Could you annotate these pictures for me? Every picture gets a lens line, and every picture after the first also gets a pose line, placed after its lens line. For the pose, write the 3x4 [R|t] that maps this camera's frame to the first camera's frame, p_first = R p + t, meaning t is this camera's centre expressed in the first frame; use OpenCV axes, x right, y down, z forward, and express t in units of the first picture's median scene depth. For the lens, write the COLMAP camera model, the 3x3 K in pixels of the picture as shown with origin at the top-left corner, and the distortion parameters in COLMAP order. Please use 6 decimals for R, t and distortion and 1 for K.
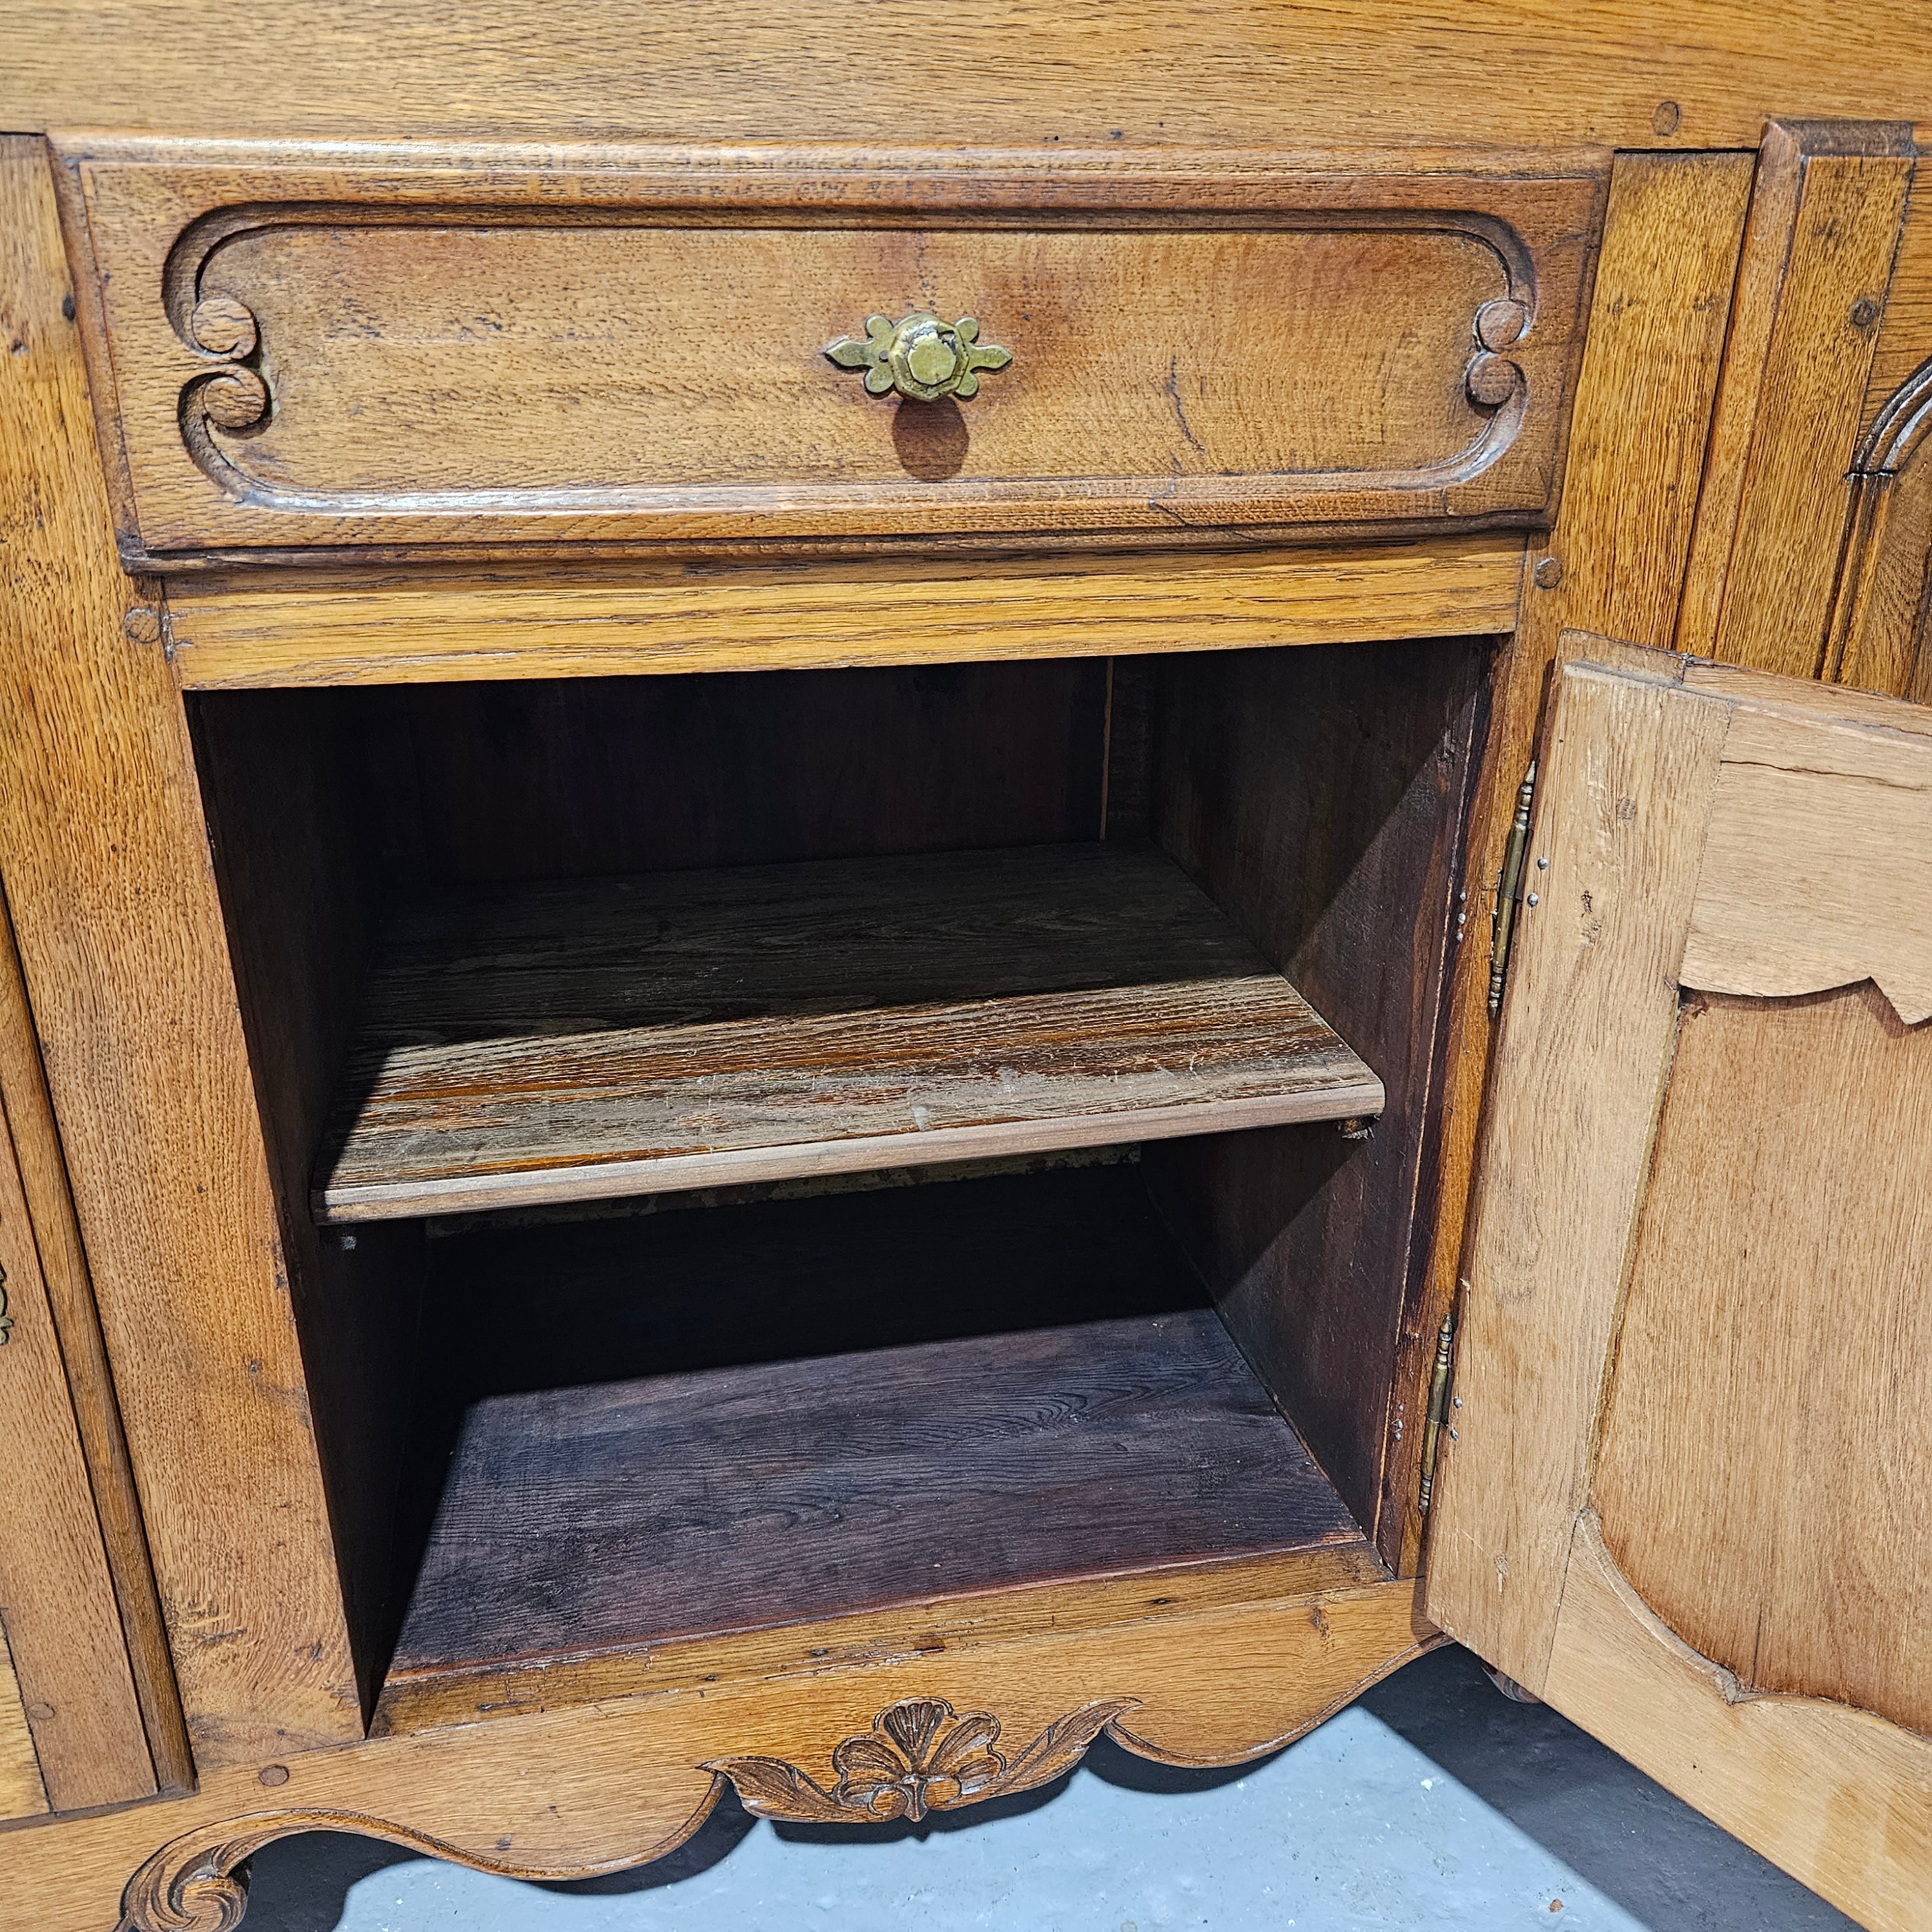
lens RADIAL K [[1733.2, 0, 949.9], [0, 1733.2, 965.5], [0, 0, 1]] dist [0.084110, -0.096588]
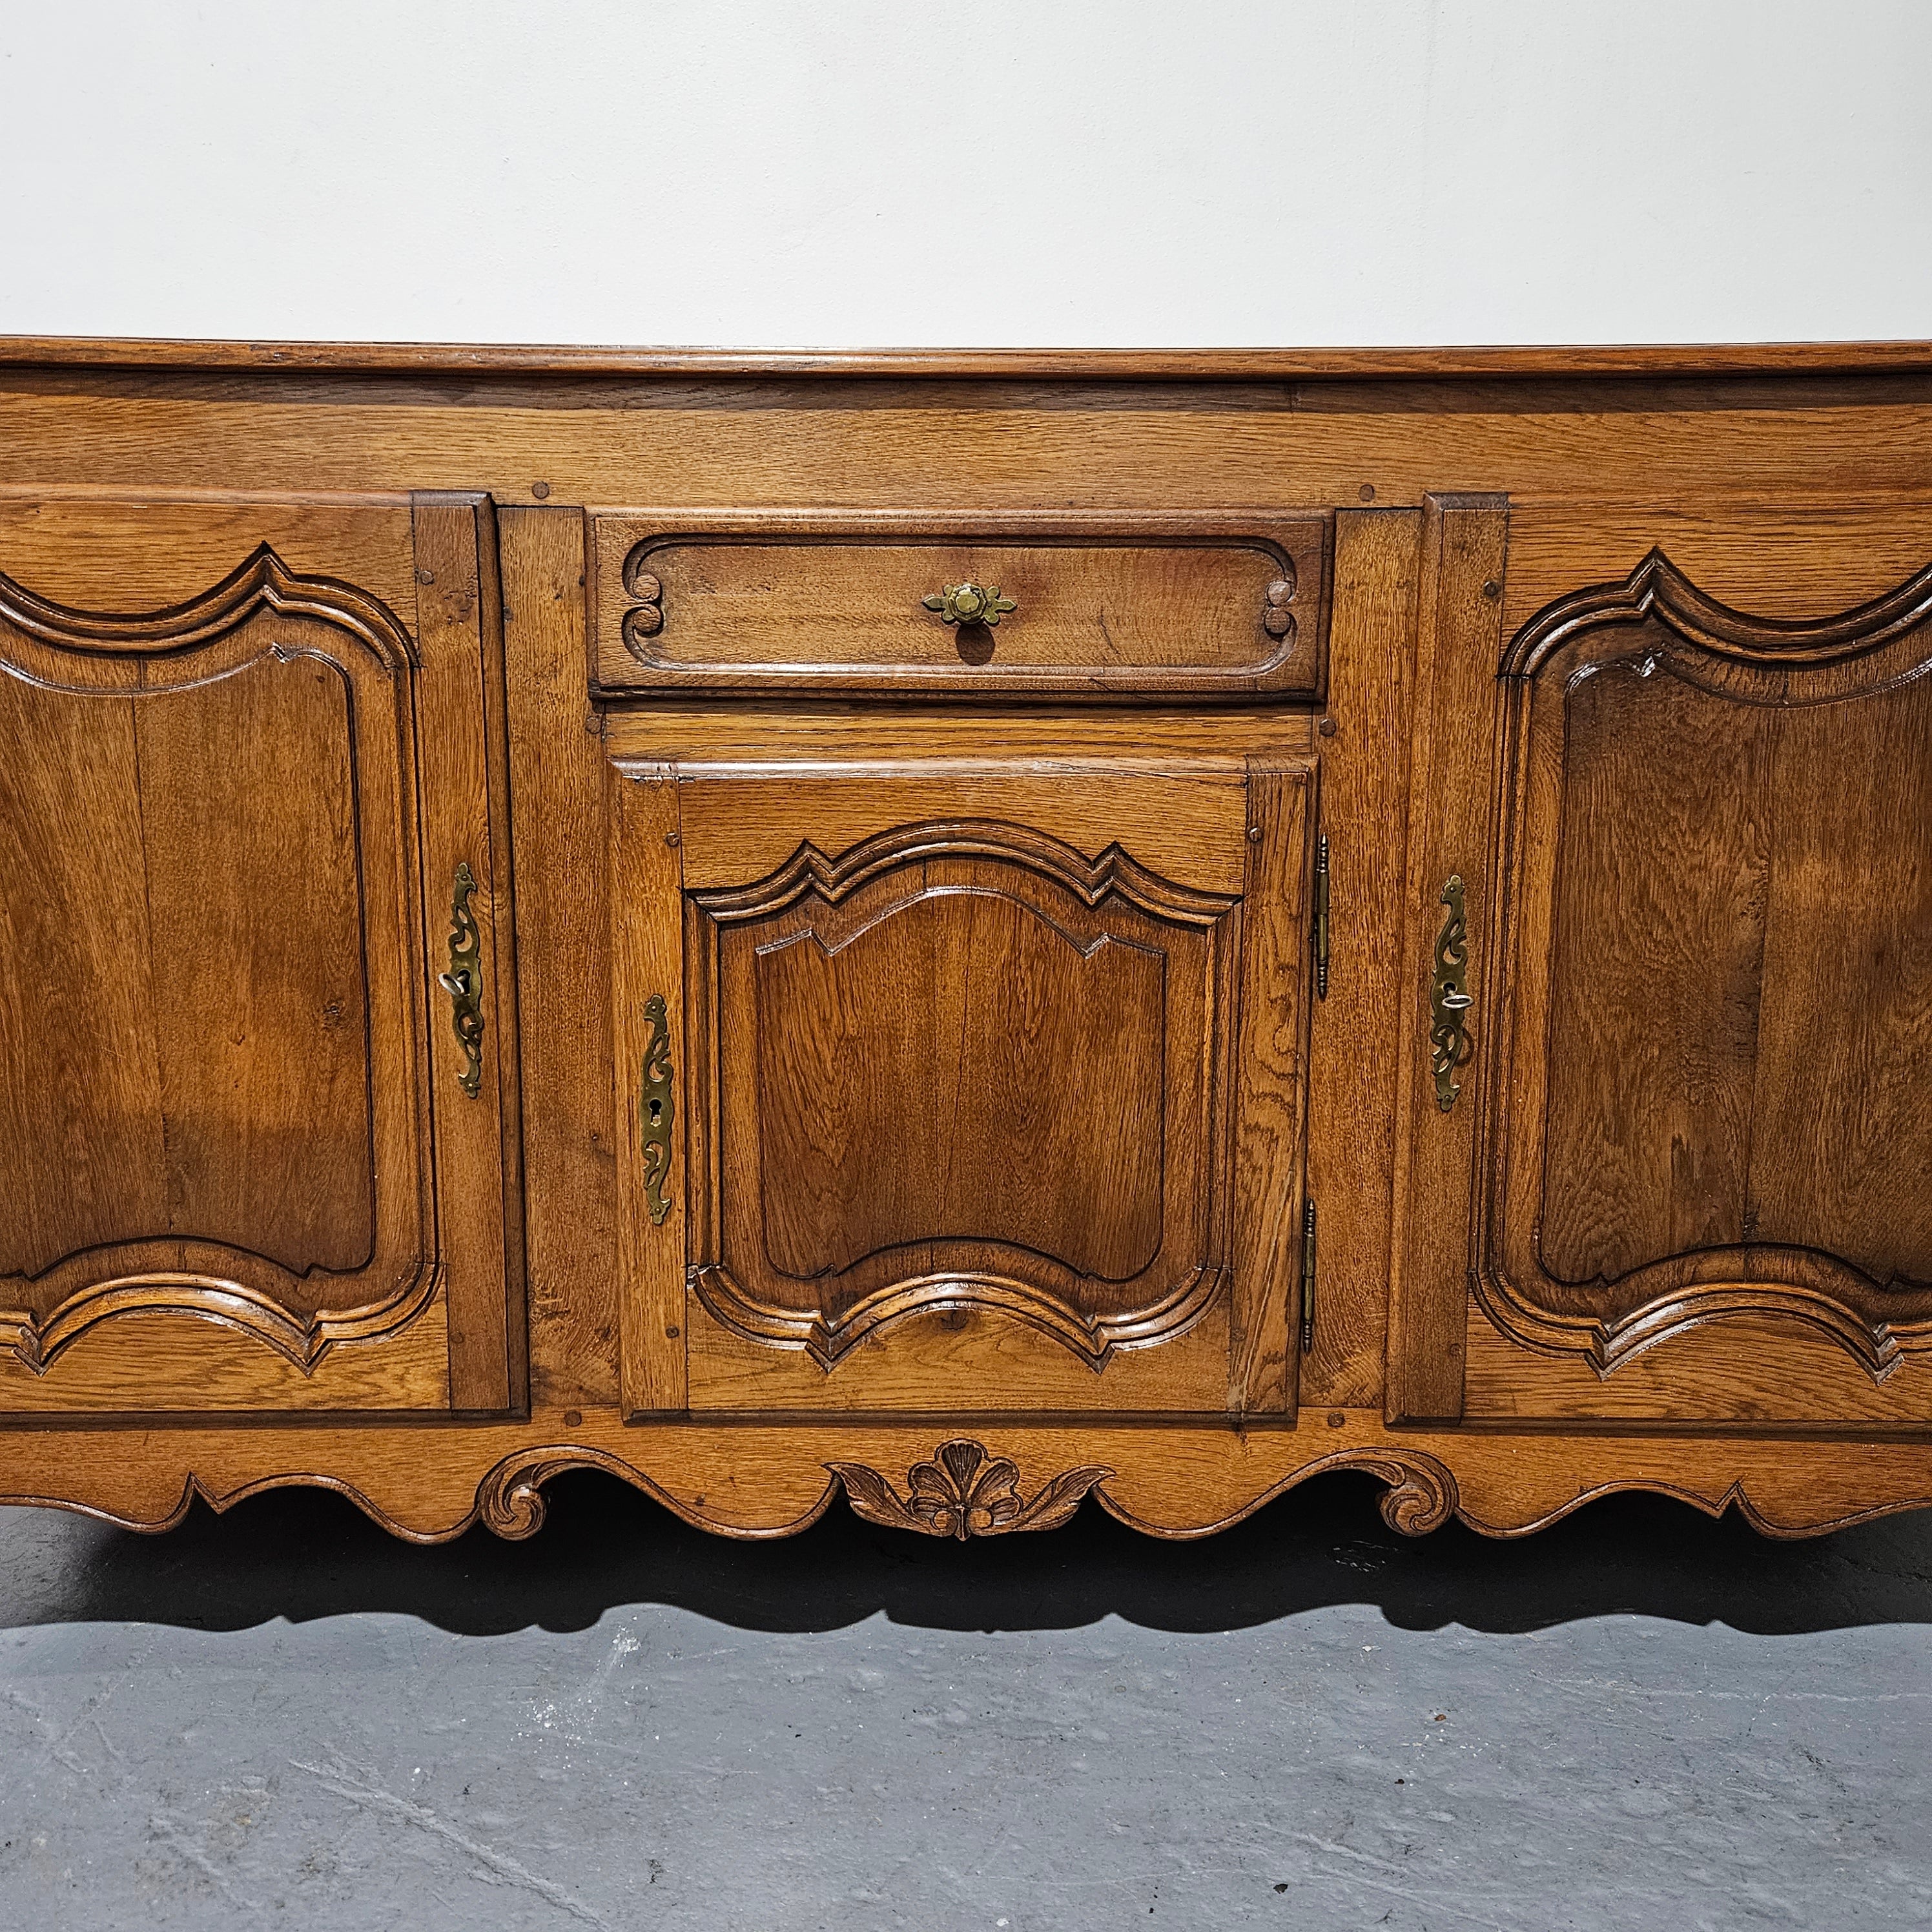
lens RADIAL K [[1780.0, 0, 961.2], [0, 1780.0, 949.6], [0, 0, 1]] dist [0.062838, 0.000000]
pose [[0.979295, 0.034081, -0.199547, 0.384495], [-0.080167, 0.970429, -0.227687, 0.491162], [0.185886, 0.238970, 0.953069, -0.839909]]
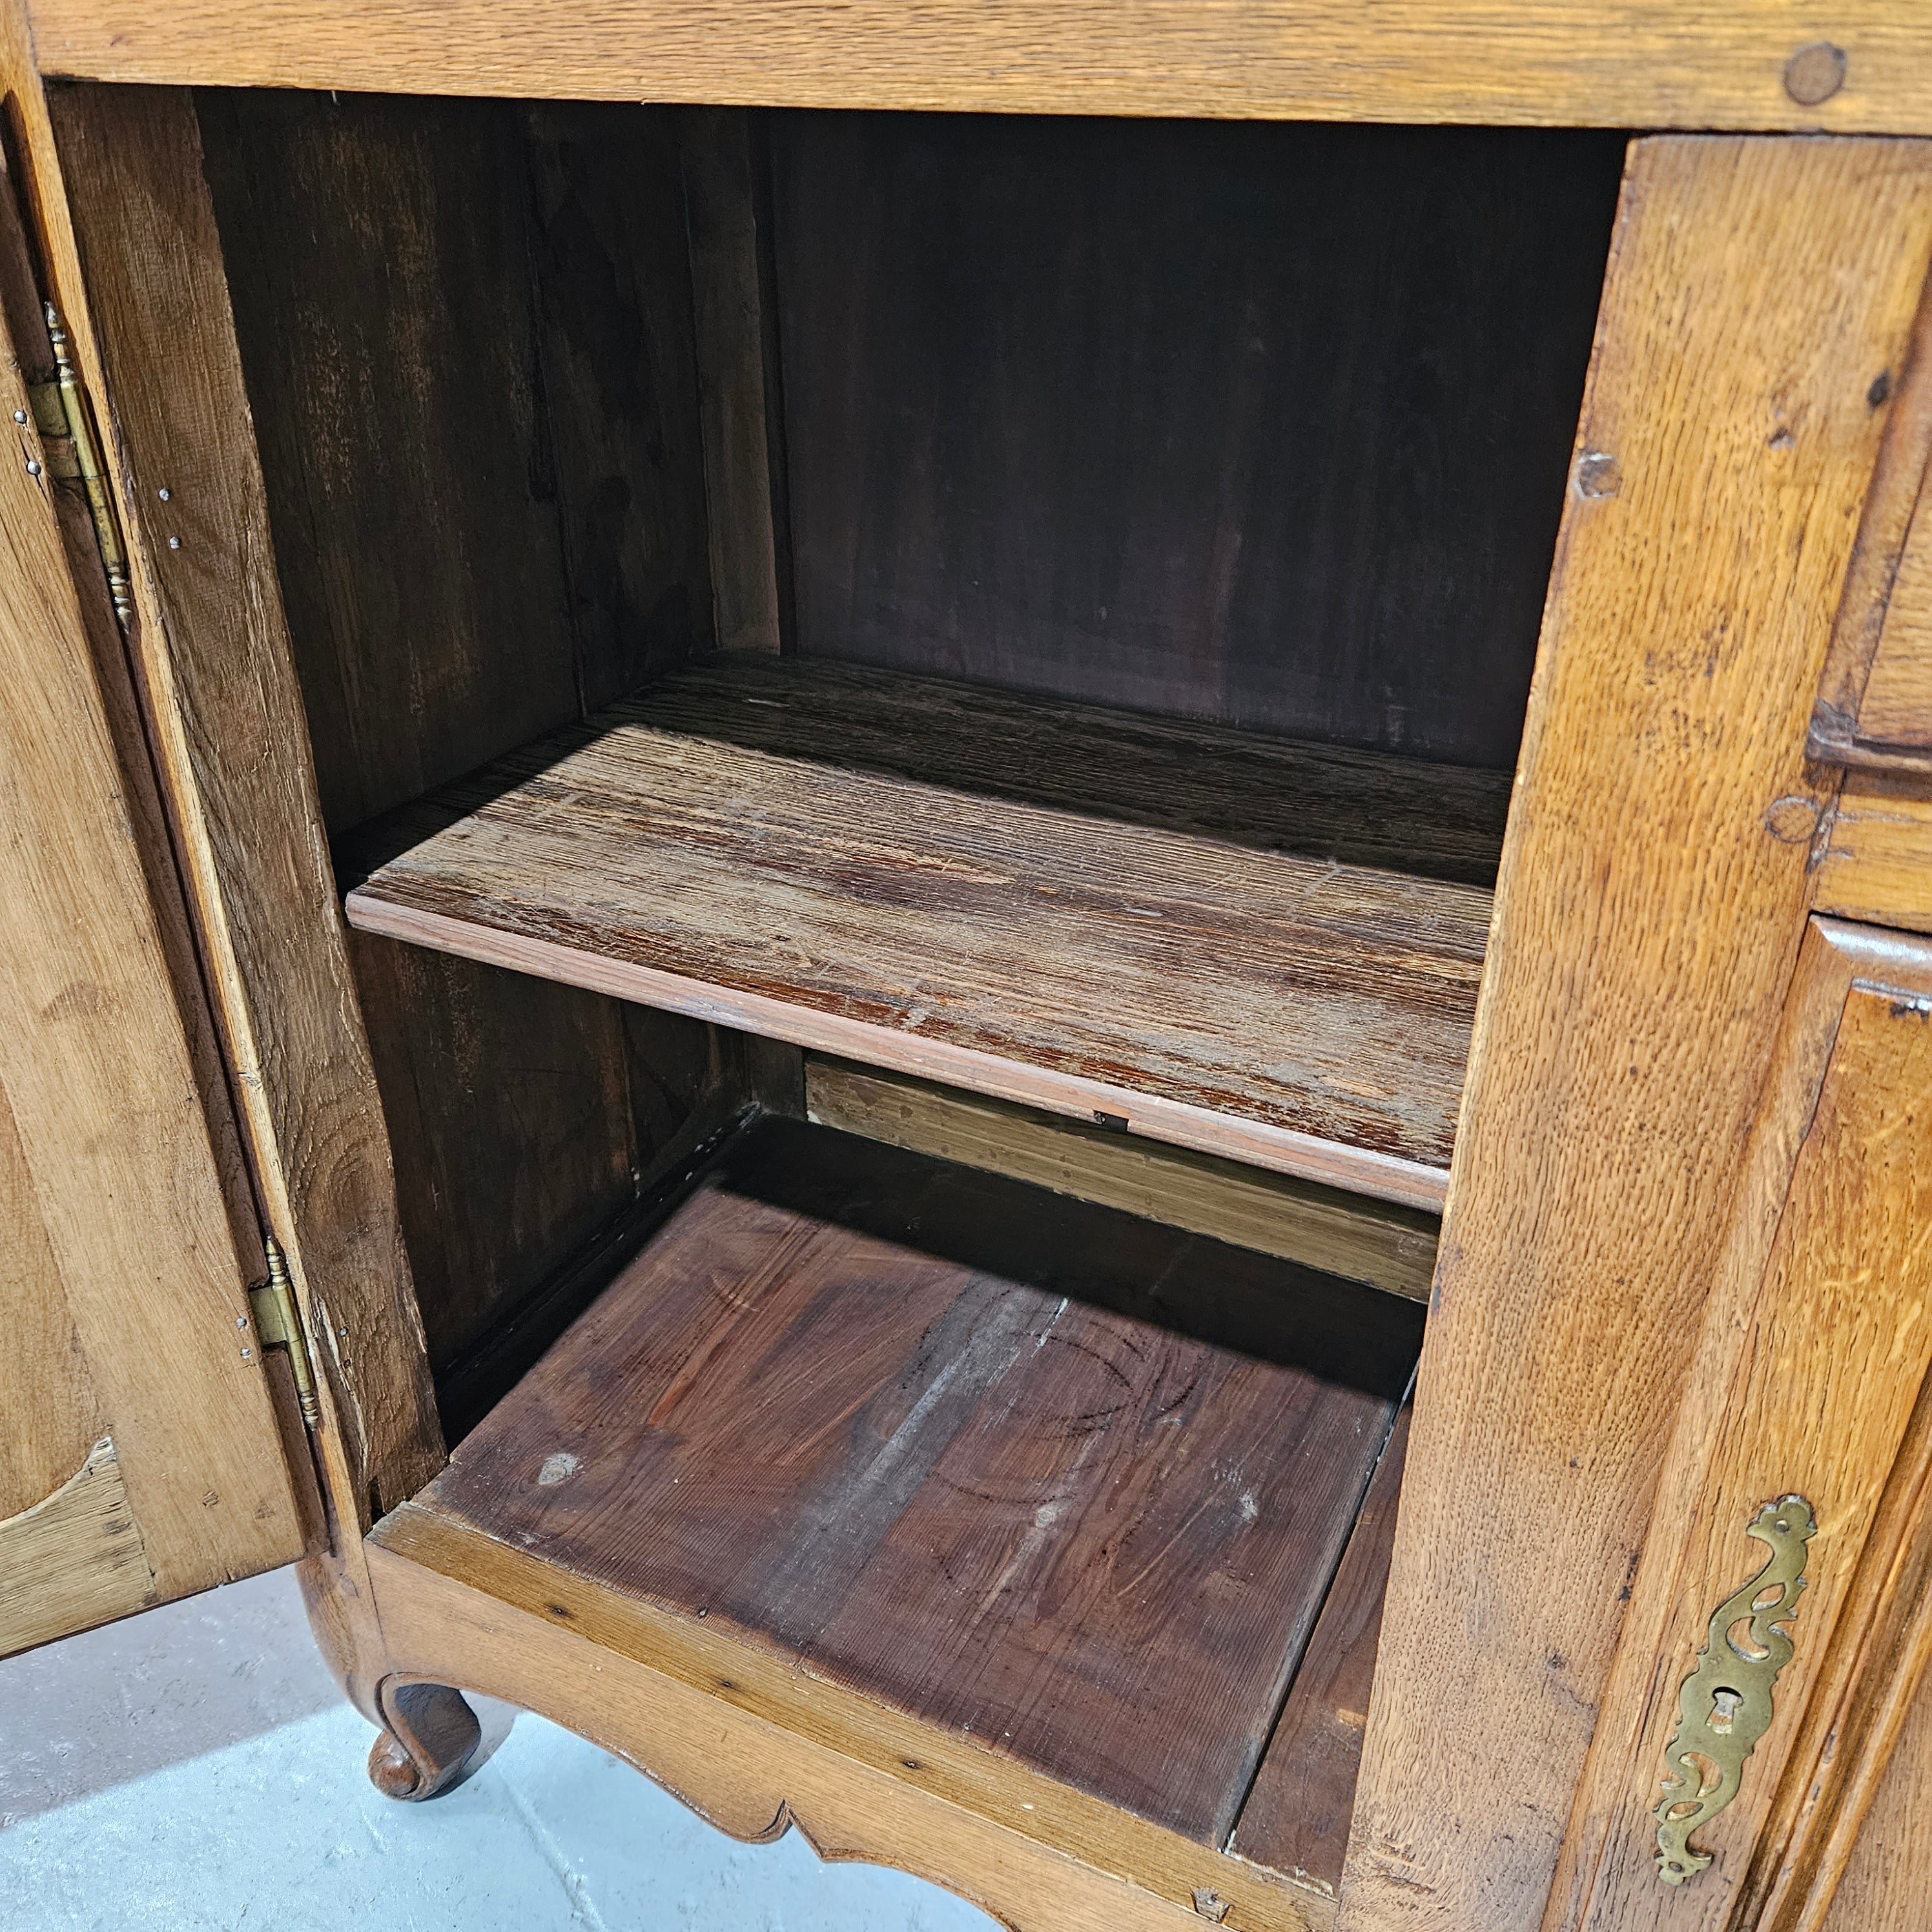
lens RADIAL K [[1733.2, 0, 949.5], [0, 1733.2, 961.4], [0, 0, 1]] dist [0.084110, -0.096588]
pose [[0.783928, 0.293846, -0.546911, -0.305359], [-0.241587, 0.955852, 0.167278, -0.167323], [0.571920, 0.000993, 0.820308, 0.205278]]
